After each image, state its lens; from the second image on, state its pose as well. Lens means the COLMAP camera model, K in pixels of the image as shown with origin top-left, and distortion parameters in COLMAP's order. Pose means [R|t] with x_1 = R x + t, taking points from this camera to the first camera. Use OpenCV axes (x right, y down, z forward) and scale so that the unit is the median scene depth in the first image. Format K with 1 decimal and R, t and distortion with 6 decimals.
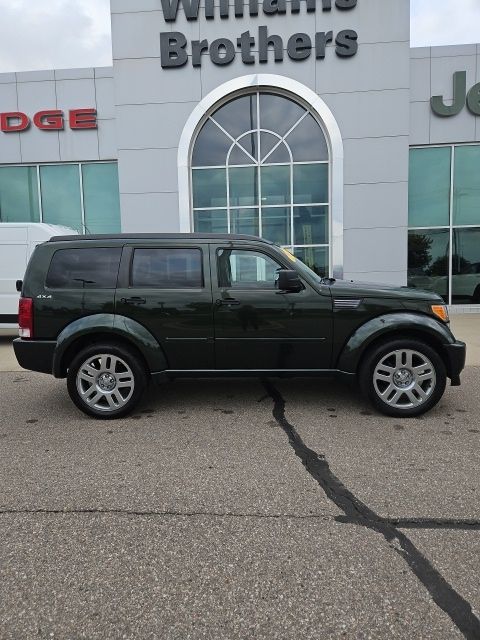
lens RADIAL K [[427.9, 0, 232.1], [0, 427.9, 310.7], [0, 0, 1]] dist [0.075315, -0.070392]
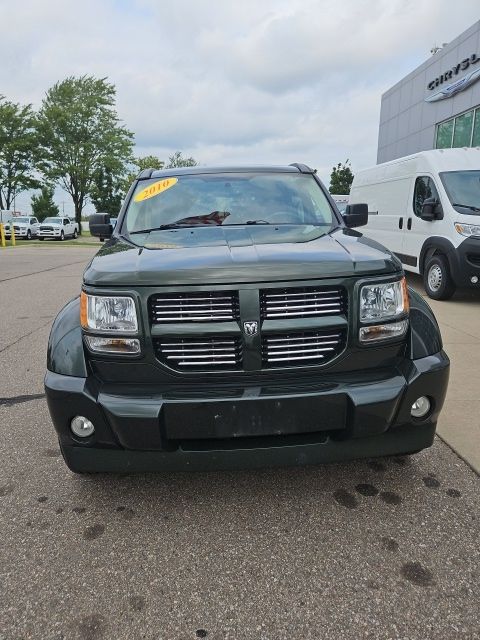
lens RADIAL K [[427.9, 0, 232.1], [0, 427.9, 310.7], [0, 0, 1]] dist [0.075315, -0.070392]
pose [[0.110168, 0.221883, -0.968830, 0.709675], [-0.066903, 0.974208, 0.215506, -0.076776], [0.991659, 0.041076, 0.122171, 0.823288]]
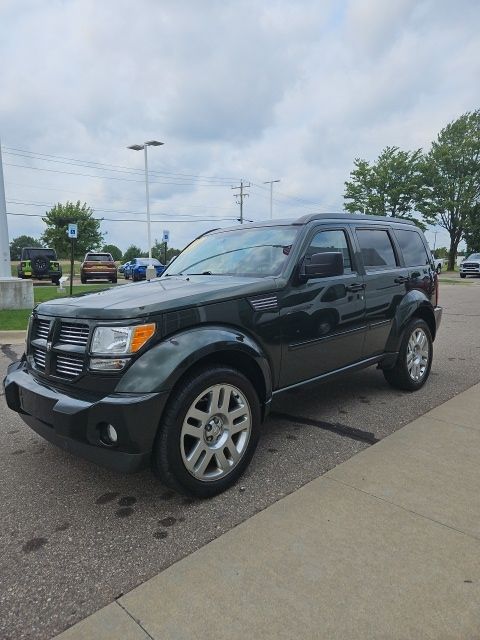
lens RADIAL K [[426.2, 0, 240.8], [0, 426.2, 307.6], [0, 0, 1]] dist [0.085271, -0.074727]
pose [[-0.661301, 0.114497, -0.741331, 0.620581], [-0.019036, 0.985402, 0.169174, -0.126996], [0.749879, 0.125987, -0.649468, 1.356203]]
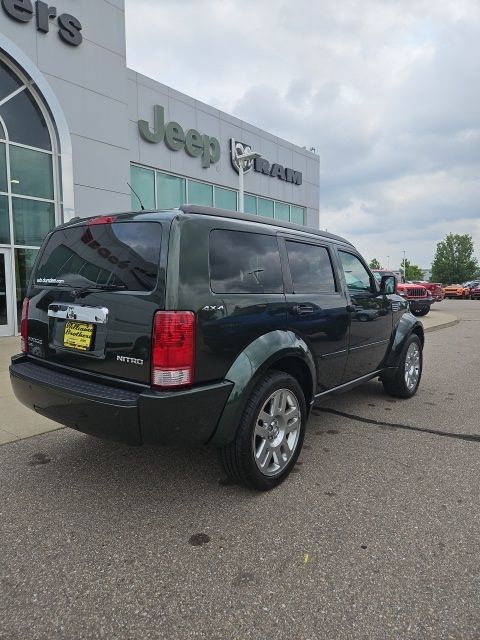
lens RADIAL K [[428.1, 0, 235.9], [0, 428.1, 311.1], [0, 0, 1]] dist [0.070523, -0.063592]
pose [[0.581675, -0.030003, 0.812868, -0.672985], [0.051936, 0.998650, -0.000305, -0.021148], [-0.811762, 0.042394, 0.582448, 0.494502]]
